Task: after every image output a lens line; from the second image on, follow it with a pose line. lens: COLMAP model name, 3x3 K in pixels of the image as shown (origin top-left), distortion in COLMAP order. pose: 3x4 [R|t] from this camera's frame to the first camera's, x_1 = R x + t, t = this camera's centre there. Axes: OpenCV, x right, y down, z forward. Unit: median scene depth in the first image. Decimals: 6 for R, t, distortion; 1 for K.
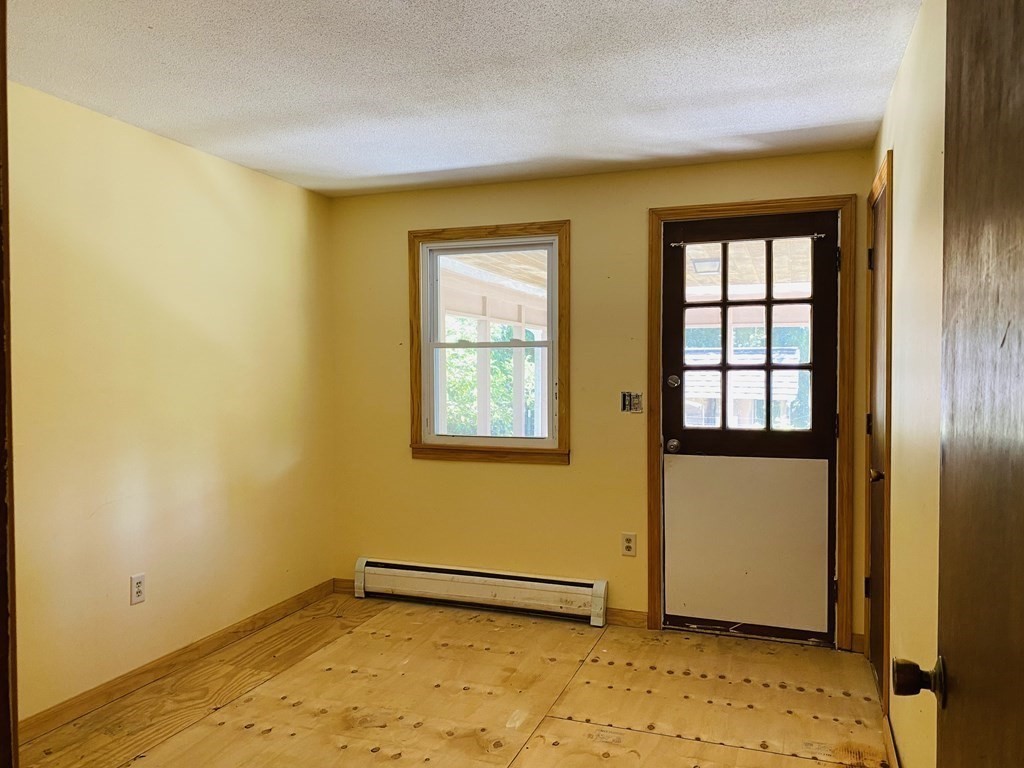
lens RADIAL K [[784.2, 0, 509.6], [0, 784.2, 380.1], [0, 0, 1]] dist [0.058396, -0.067752]
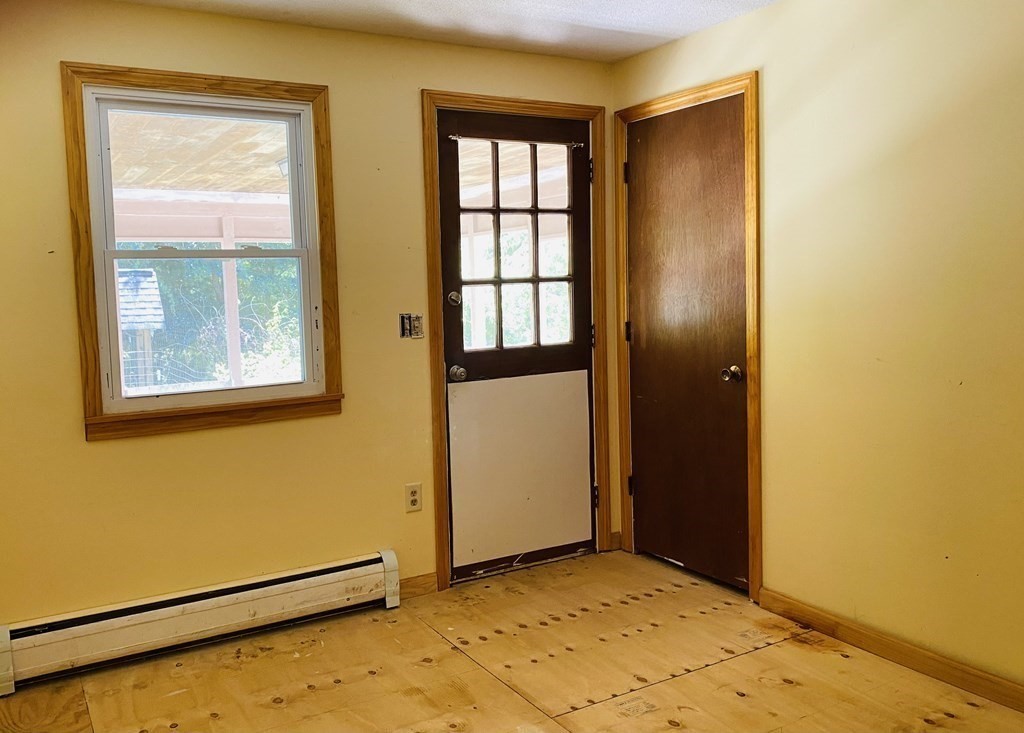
lens RADIAL K [[842.5, 0, 475.9], [0, 842.5, 341.3], [0, 0, 1]] dist [0.063708, -0.072200]
pose [[0.651790, -0.070033, 0.755159, -0.475202], [0.040405, 0.997520, 0.057635, -0.003820], [-0.757322, -0.007053, 0.653003, 0.383461]]
